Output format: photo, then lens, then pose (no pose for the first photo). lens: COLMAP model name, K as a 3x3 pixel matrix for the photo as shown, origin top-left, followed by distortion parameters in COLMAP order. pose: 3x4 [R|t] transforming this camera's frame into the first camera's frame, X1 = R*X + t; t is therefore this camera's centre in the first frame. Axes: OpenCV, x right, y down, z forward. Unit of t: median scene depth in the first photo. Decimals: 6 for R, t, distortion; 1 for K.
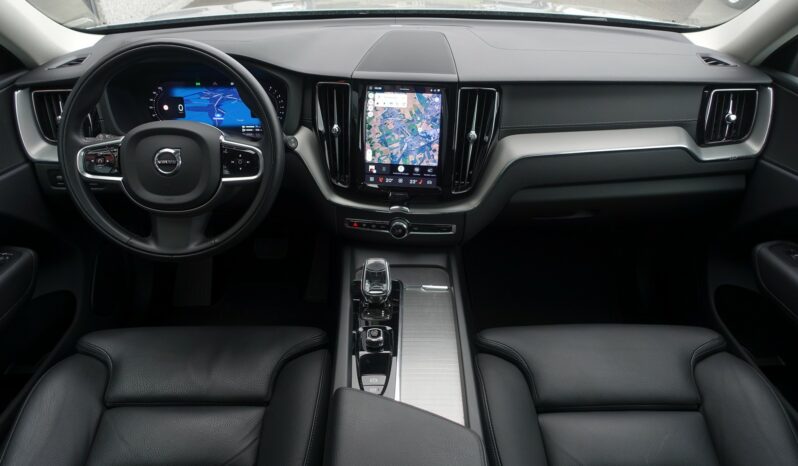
lens RADIAL K [[549.0, 0, 399.0], [0, 549.0, 233.0], [0, 0, 1]] dist [-0.000494, -0.006635]
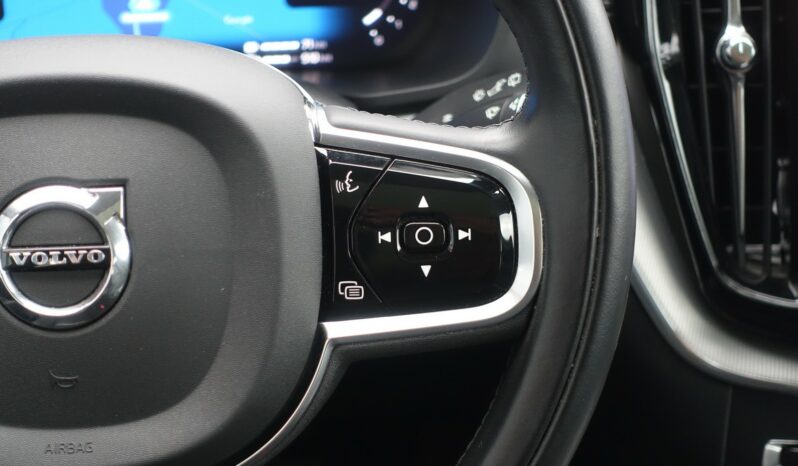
lens RADIAL K [[1521.4, 0, 399.0], [0, 1521.4, 233.0], [0, 0, 1]] dist [-0.145756, 0.008800]
pose [[0.998636, -0.043325, 0.029127, -0.271619], [0.044675, 0.997876, -0.047402, -0.091440], [-0.027012, 0.048639, 0.998451, 0.403475]]
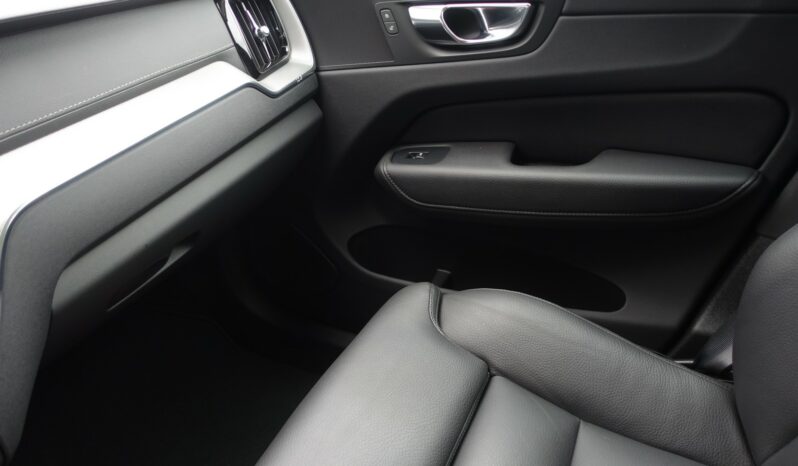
lens RADIAL K [[549.0, 0, 399.0], [0, 549.0, 233.0], [0, 0, 1]] dist [-0.000494, -0.006635]
pose [[0.450617, -0.488230, 0.747379, 0.024709], [0.535660, 0.817610, 0.211144, -0.053407], [-0.714151, 0.305196, 0.629955, 0.512303]]
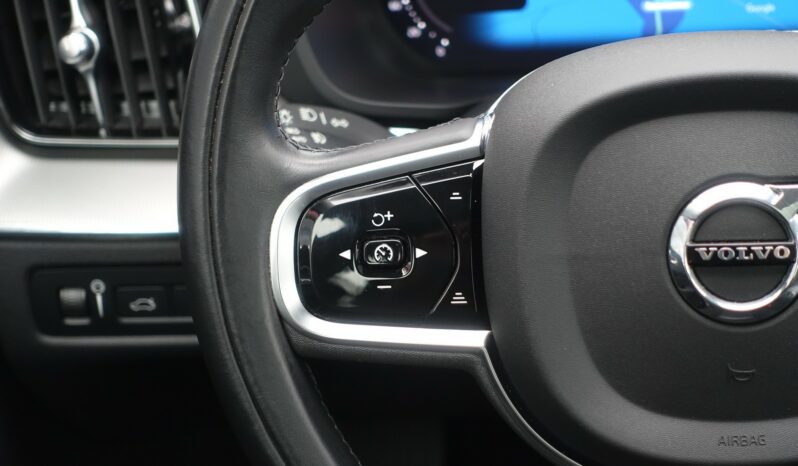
lens RADIAL K [[1521.4, 0, 399.0], [0, 1521.4, 233.0], [0, 0, 1]] dist [-0.145756, 0.008800]
pose [[0.990490, -0.031163, -0.134011, -0.399992], [0.026695, 0.999030, -0.035009, -0.102700], [0.134972, 0.031099, 0.990361, 0.390479]]
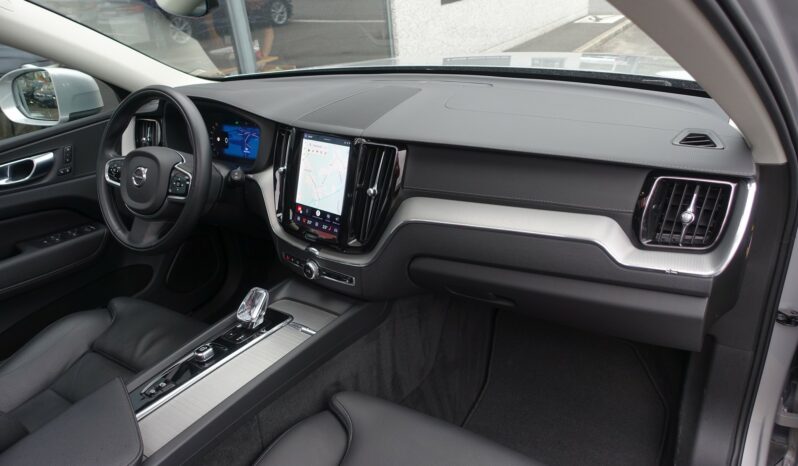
lens RADIAL K [[549.0, 0, 399.0], [0, 549.0, 233.0], [0, 0, 1]] dist [-0.000494, -0.006635]
pose [[0.828280, 0.175236, -0.532207, 0.694032], [-0.221921, 0.974759, -0.024427, -0.088310], [0.514493, 0.138340, 0.846262, 0.195243]]
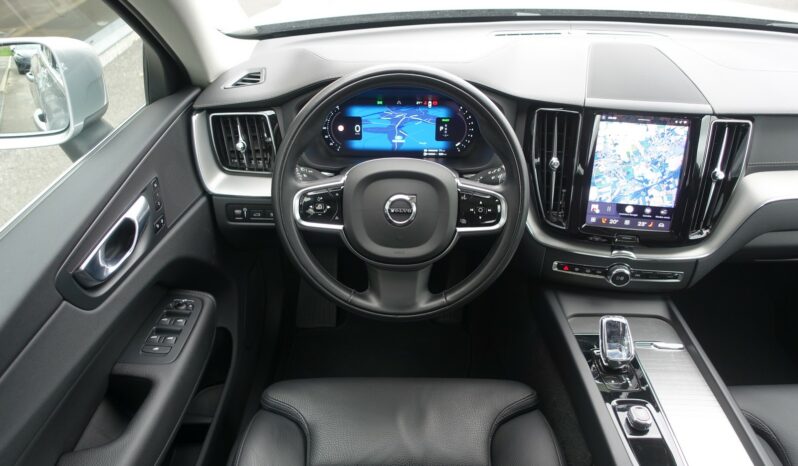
lens RADIAL K [[549.0, 0, 399.0], [0, 549.0, 233.0], [0, 0, 1]] dist [-0.000494, -0.006635]
pose [[0.999828, 0.016280, -0.008835, -0.354352], [-0.015817, 0.998617, 0.050140, -0.116590], [0.009639, -0.049991, 0.998703, 0.117373]]
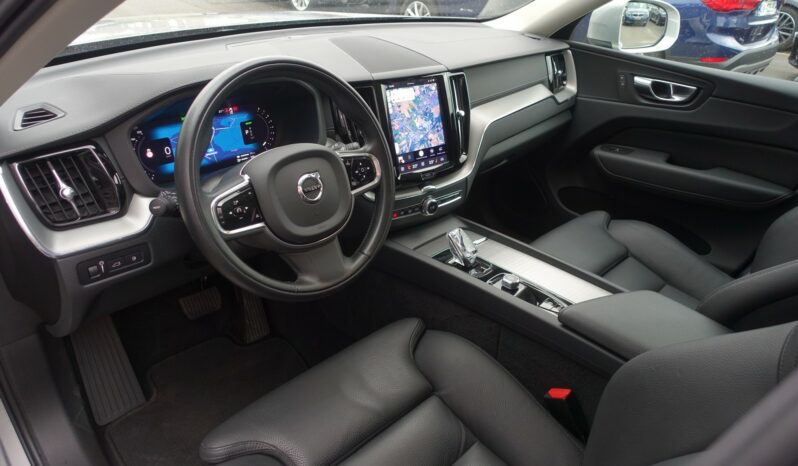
lens RADIAL K [[549.0, 0, 399.0], [0, 549.0, 233.0], [0, 0, 1]] dist [-0.000494, -0.006635]
pose [[0.717990, -0.308787, 0.623812, -0.778560], [0.326070, 0.941004, 0.090499, -0.079822], [-0.614954, 0.138429, 0.776317, 0.174952]]
